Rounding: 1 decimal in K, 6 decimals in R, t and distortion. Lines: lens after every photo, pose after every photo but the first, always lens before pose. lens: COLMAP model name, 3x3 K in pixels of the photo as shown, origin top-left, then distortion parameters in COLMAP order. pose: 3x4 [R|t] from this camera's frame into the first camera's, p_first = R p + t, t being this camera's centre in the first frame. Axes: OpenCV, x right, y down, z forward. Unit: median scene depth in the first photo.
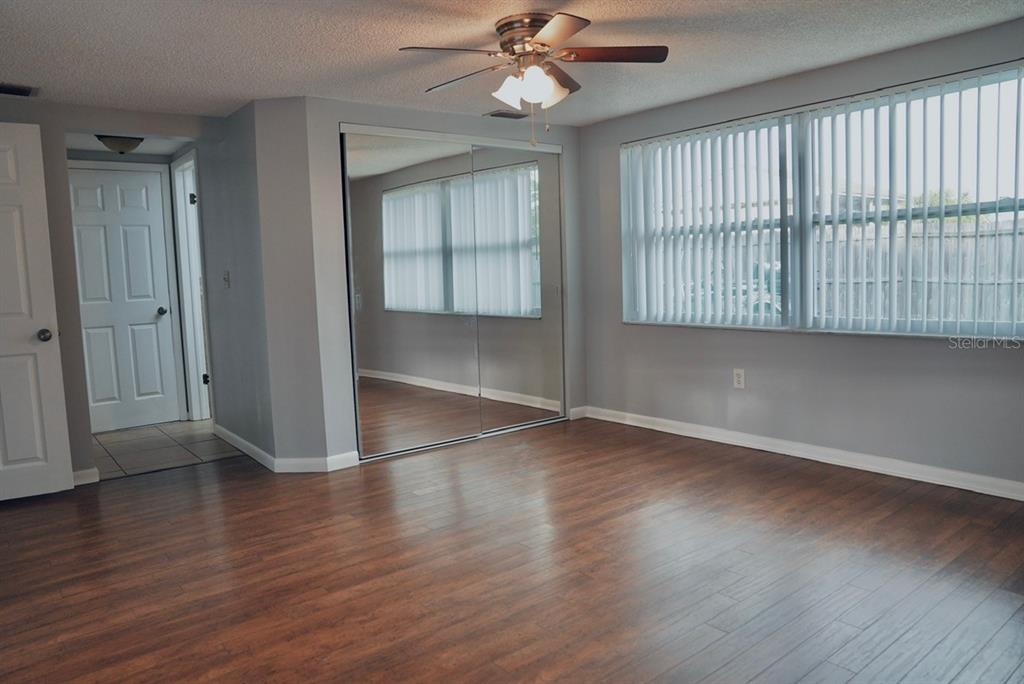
lens RADIAL K [[714.2, 0, 512.4], [0, 714.2, 338.0], [0, 0, 1]] dist [-0.136014, 0.106813]
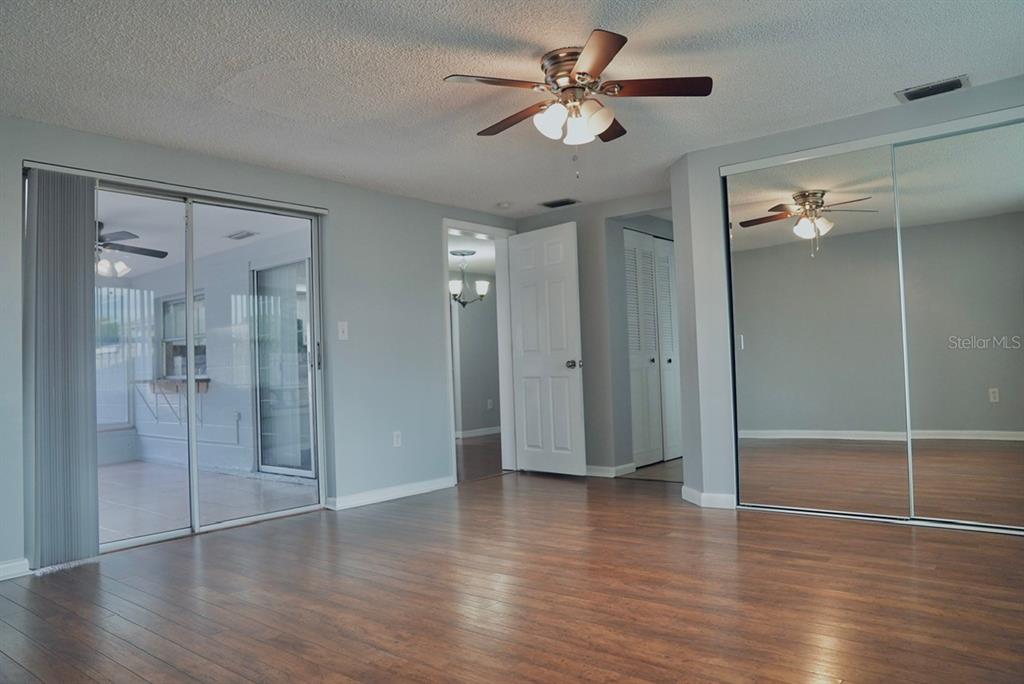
lens RADIAL K [[714.2, 0, 512.4], [0, 714.2, 338.0], [0, 0, 1]] dist [-0.136014, 0.106813]
pose [[0.209328, -0.012531, -0.977765, 0.694079], [-0.069168, 0.997223, -0.027589, -0.008438], [0.975396, 0.073406, 0.207880, 0.509199]]
